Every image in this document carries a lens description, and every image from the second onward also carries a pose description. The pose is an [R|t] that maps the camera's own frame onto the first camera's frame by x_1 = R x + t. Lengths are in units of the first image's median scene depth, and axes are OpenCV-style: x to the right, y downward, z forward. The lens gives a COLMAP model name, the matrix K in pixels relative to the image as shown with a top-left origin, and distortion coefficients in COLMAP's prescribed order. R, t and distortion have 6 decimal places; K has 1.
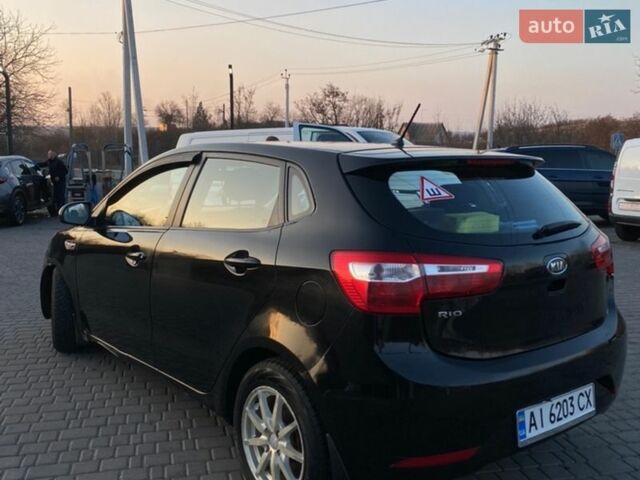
lens RADIAL K [[657.5, 0, 324.1], [0, 657.5, 240.0], [0, 0, 1]] dist [0.102229, 0.000000]
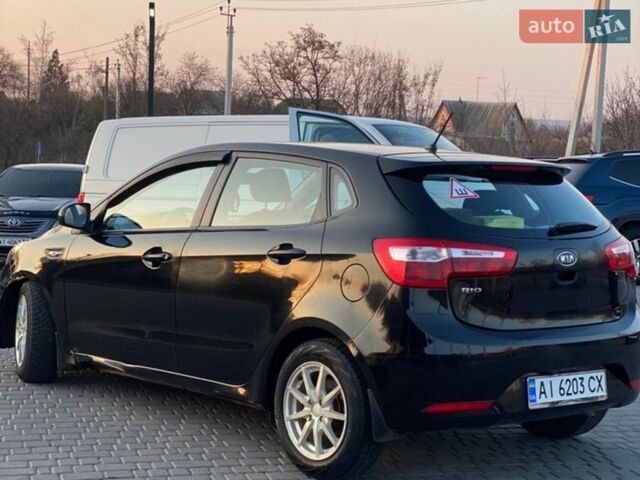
lens RADIAL K [[1316.2, 0, 318.1], [0, 1316.2, 236.1], [0, 0, 1]] dist [0.194350, 0.000000]
pose [[0.999384, 0.023493, 0.026052, -0.130935], [-0.021646, 0.997377, -0.069069, 0.155115], [-0.027606, 0.068462, 0.997272, -1.181404]]
